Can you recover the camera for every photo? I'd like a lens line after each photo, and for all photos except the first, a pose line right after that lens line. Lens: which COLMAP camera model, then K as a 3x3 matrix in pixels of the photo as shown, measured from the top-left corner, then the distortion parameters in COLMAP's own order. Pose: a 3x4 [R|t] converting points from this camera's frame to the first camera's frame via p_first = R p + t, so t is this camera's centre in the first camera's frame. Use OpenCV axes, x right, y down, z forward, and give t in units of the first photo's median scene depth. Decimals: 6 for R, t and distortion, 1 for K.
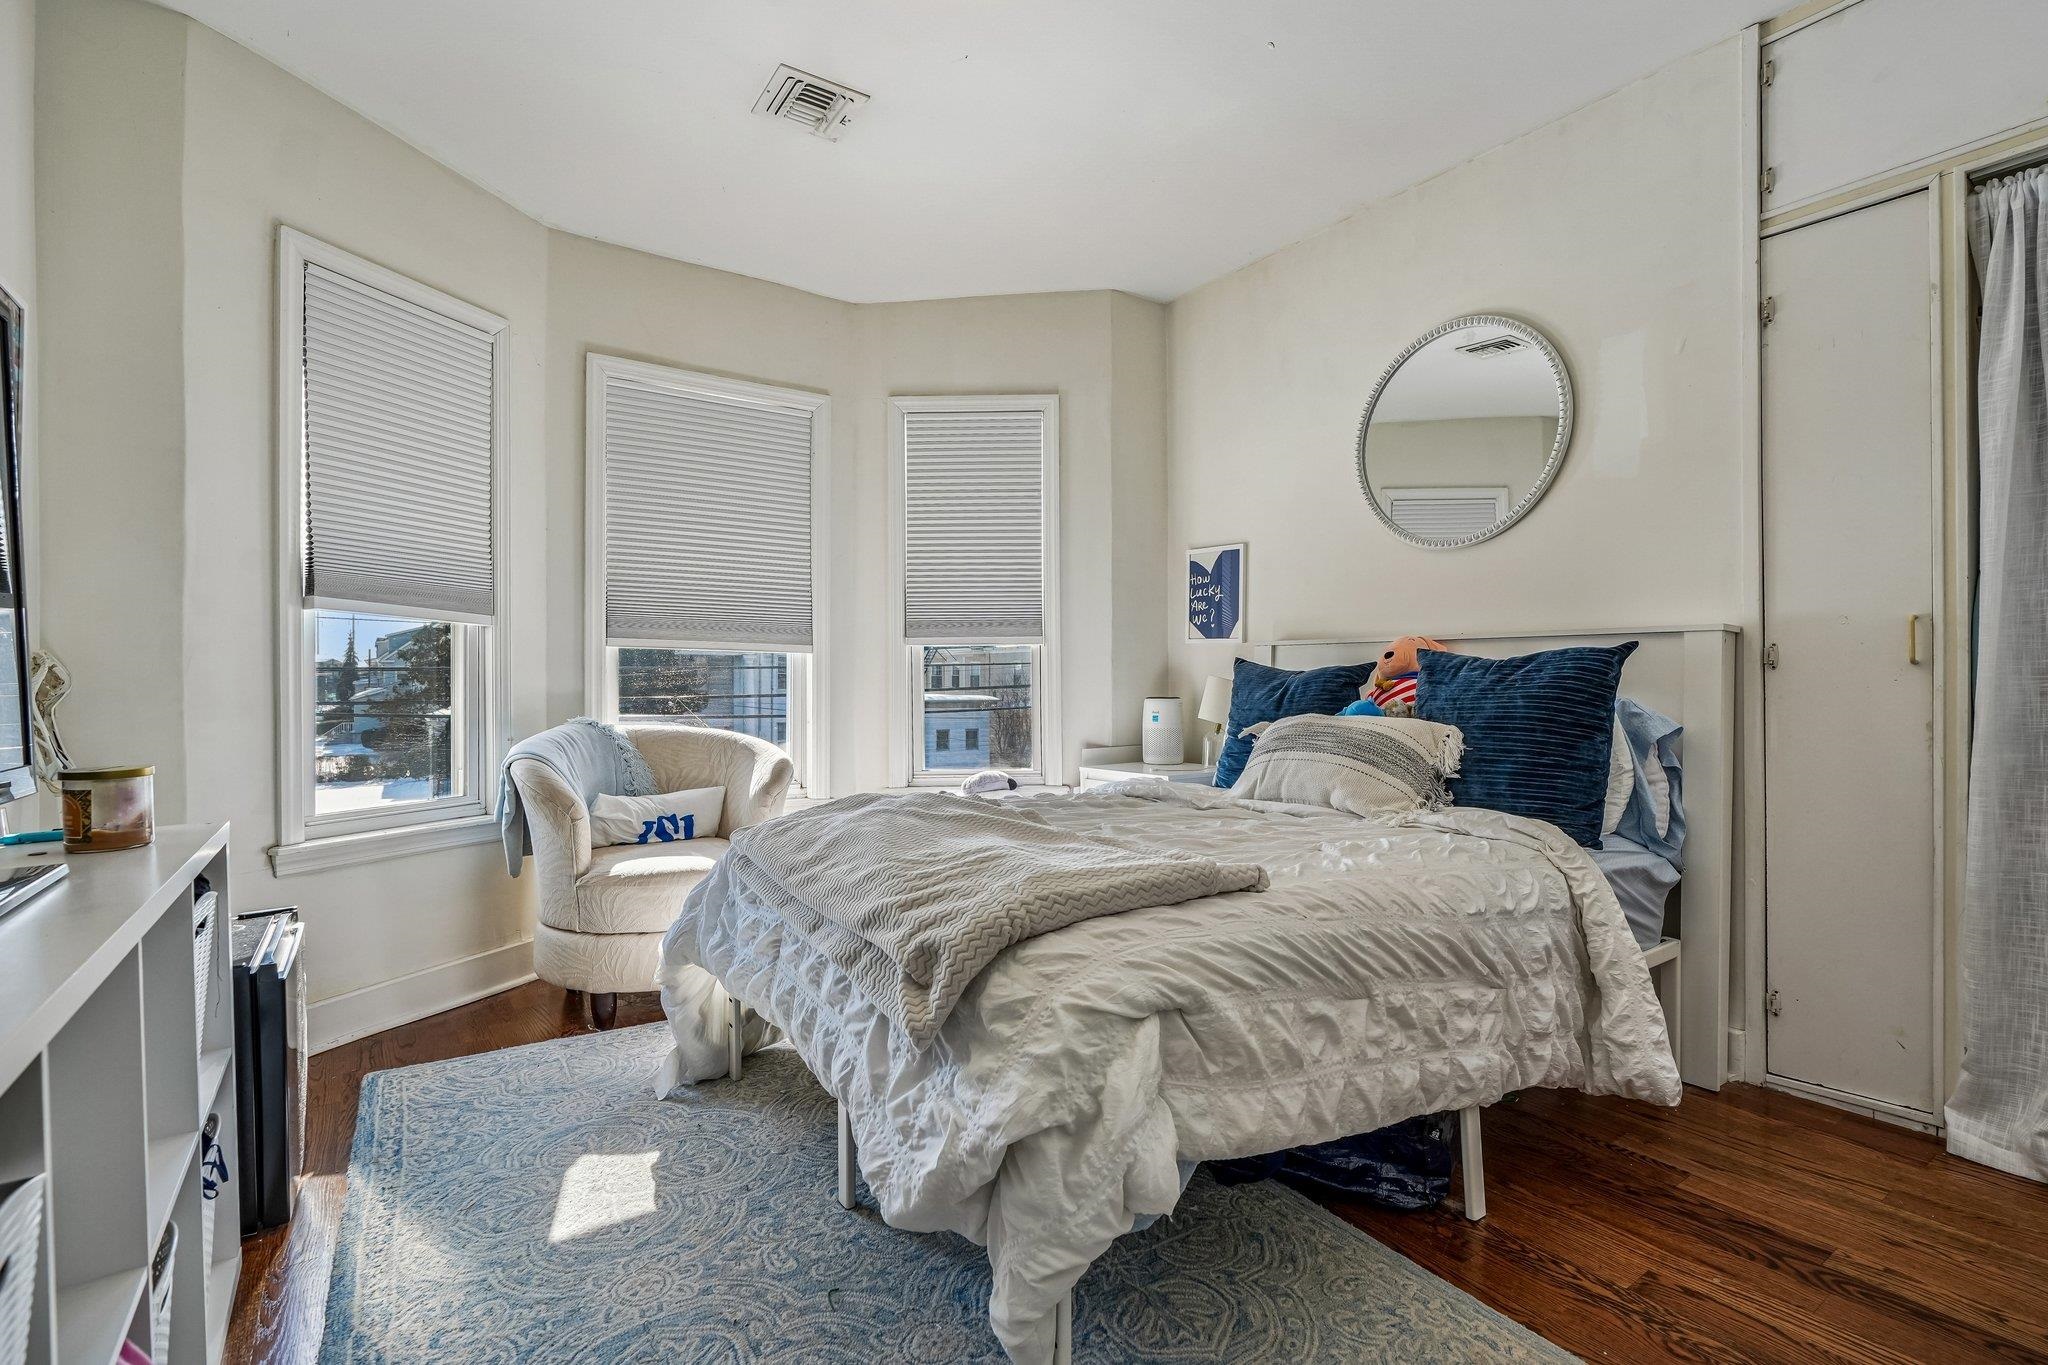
lens RADIAL K [[933.8, 0, 1025.6], [0, 933.8, 684.7], [0, 0, 1]] dist [-0.007625, 0.001361]
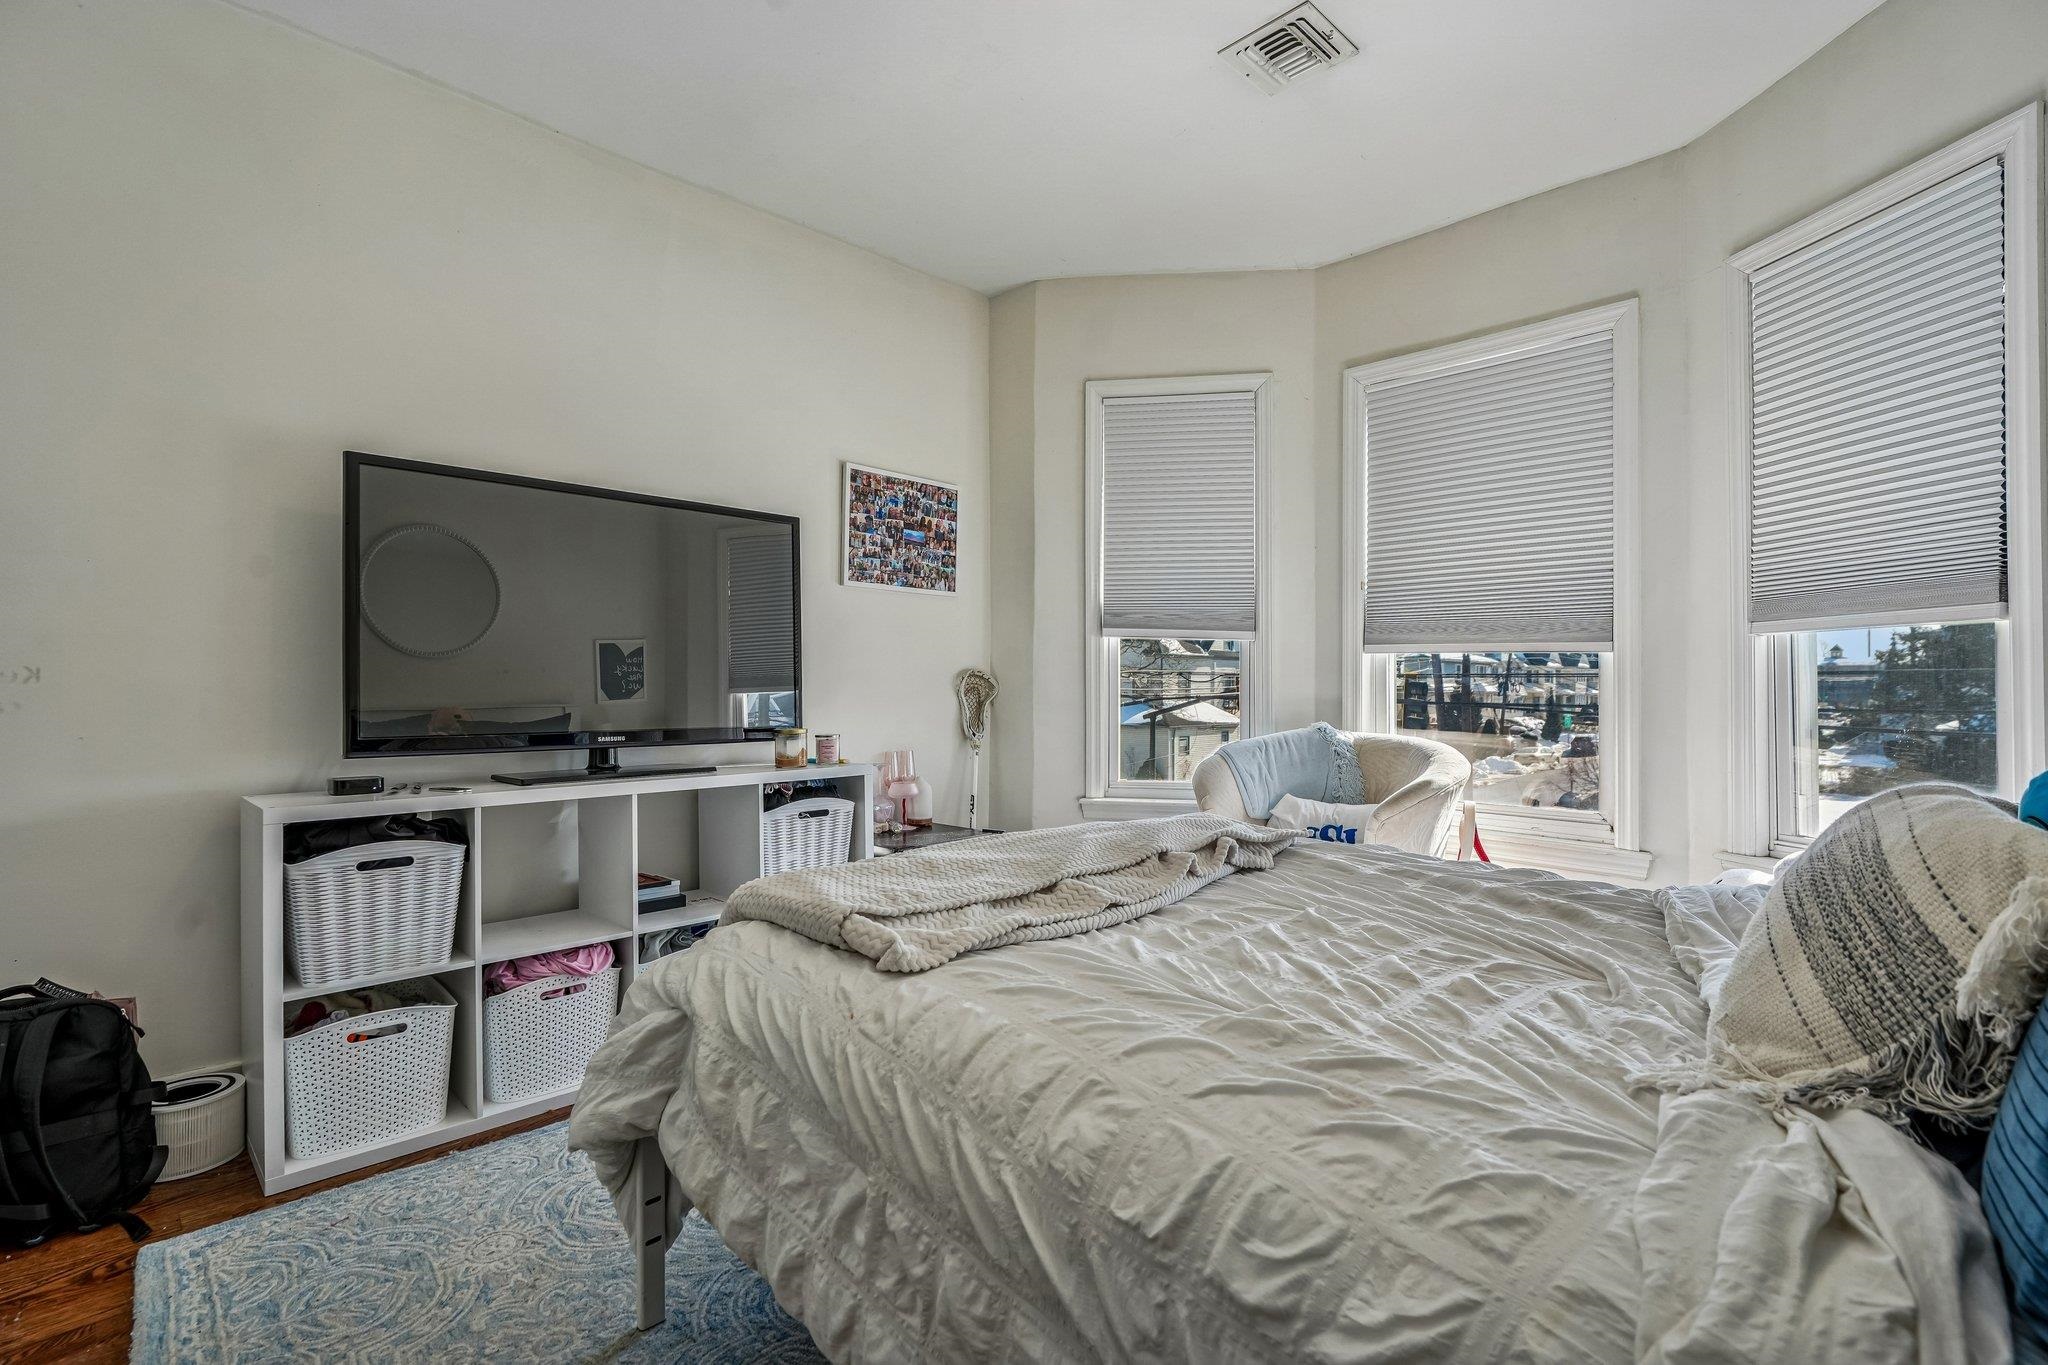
lens RADIAL K [[933.8, 0, 1025.5], [0, 933.8, 690.3], [0, 0, 1]] dist [-0.007625, 0.001361]
pose [[0.201766, 0.002602, -0.979430, 0.462135], [-0.002178, 0.999995, 0.002208, -0.002450], [0.979431, 0.001688, 0.201771, 0.433903]]
